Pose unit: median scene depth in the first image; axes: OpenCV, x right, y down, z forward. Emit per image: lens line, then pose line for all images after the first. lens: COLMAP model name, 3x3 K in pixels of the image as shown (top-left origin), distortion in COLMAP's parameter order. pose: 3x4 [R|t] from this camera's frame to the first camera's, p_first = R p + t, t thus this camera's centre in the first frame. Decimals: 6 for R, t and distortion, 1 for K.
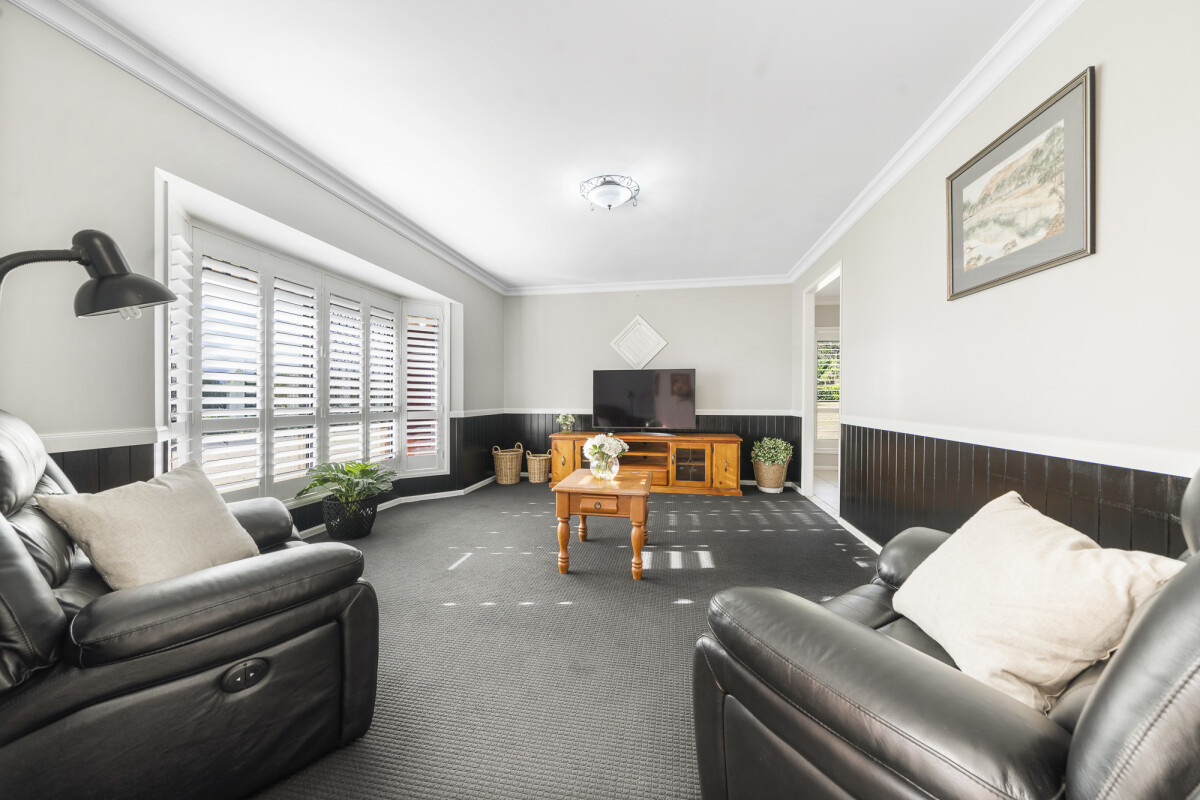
lens RADIAL K [[407.0, 0, 600.0], [0, 407.0, 400.0], [0, 0, 1]] dist [-0.000394, -0.000020]
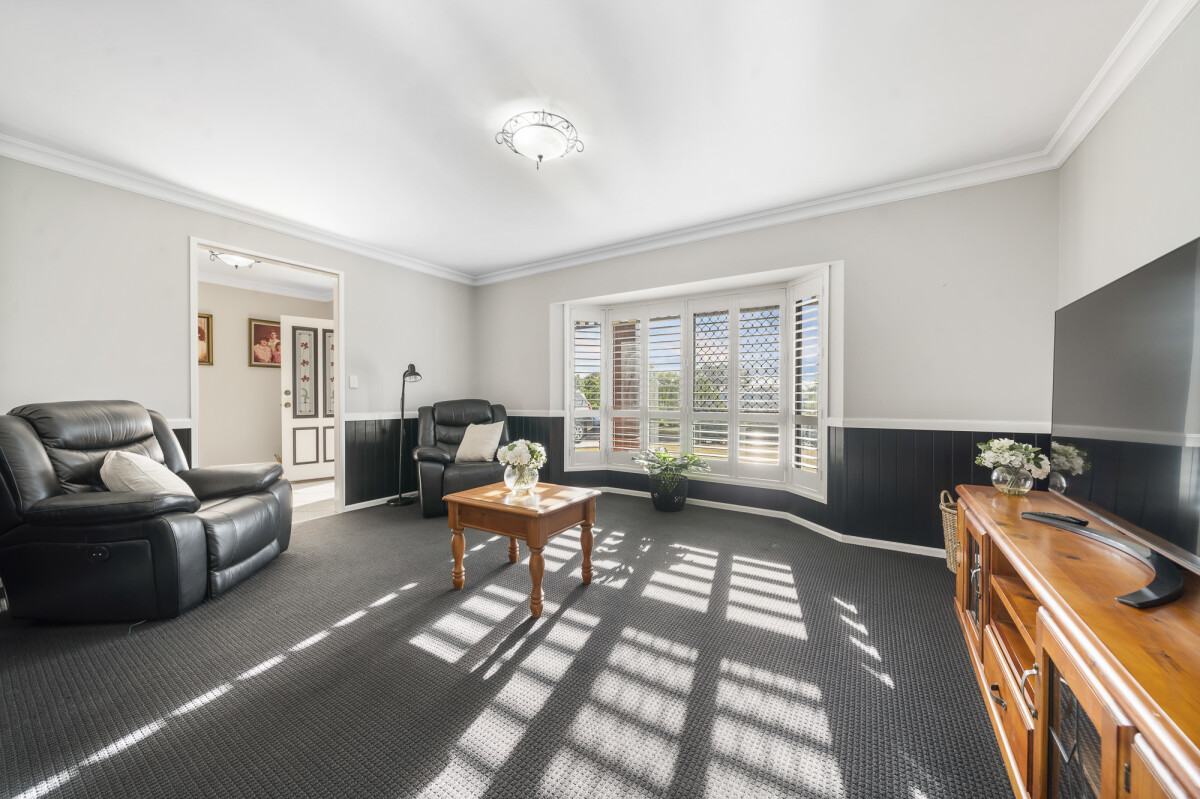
lens RADIAL K [[434.3, 0, 592.8], [0, 434.3, 398.8], [0, 0, 1]] dist [0.000554, 0.000042]
pose [[-0.363024, 0.004159, -0.931770, 0.757595], [-0.010070, 0.999914, 0.008386, -0.009718], [0.931725, 0.012428, -0.362951, 1.383664]]
